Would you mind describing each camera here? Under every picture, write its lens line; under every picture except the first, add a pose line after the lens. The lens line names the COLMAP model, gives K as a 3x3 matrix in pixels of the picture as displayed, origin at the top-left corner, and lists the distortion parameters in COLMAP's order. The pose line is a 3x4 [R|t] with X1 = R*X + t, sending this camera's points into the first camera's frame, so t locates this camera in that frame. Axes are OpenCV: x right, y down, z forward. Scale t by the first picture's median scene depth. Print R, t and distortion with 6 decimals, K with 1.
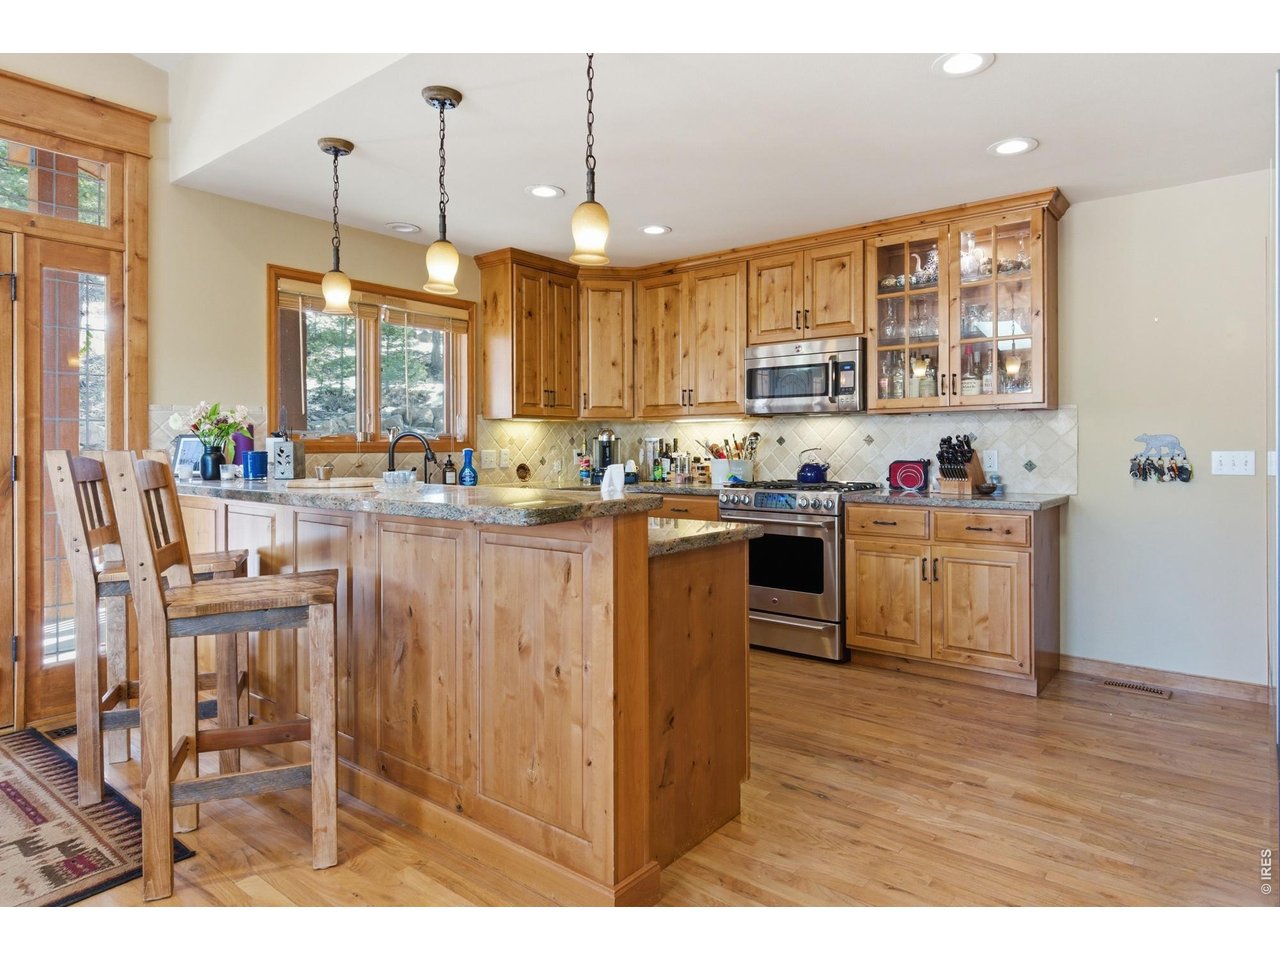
lens RADIAL K [[750.2, 0, 668.6], [0, 750.2, 452.3], [0, 0, 1]] dist [0.007233, -0.007816]
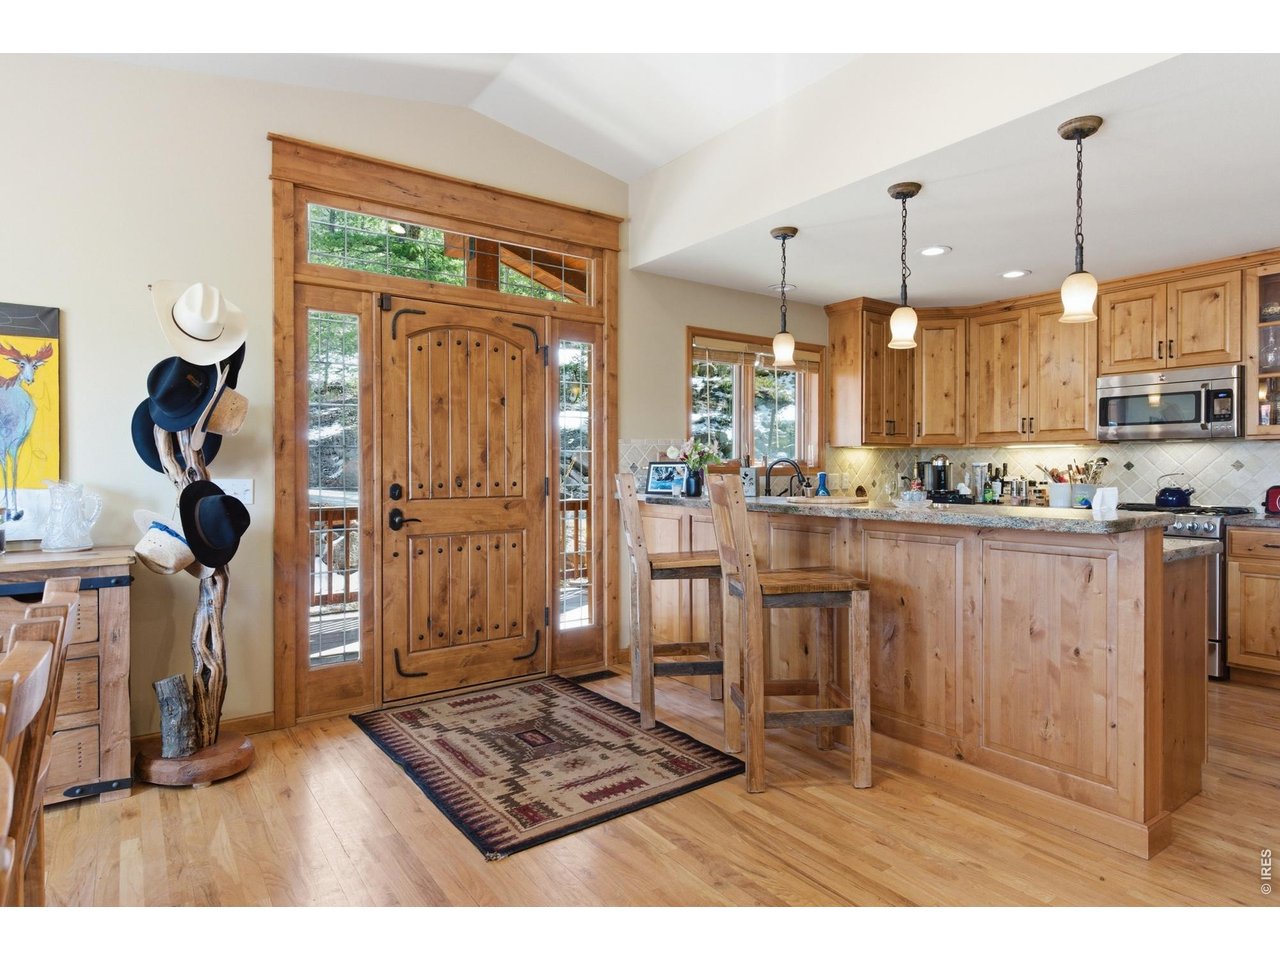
lens RADIAL K [[730.7, 0, 637.4], [0, 730.7, 478.1], [0, 0, 1]] dist [-0.000087, -0.006580]
pose [[0.959135, 0.005330, -0.282898, -0.307907], [-0.003828, 0.999976, 0.005859, -0.002266], [0.282922, -0.004537, 0.959132, -0.229618]]
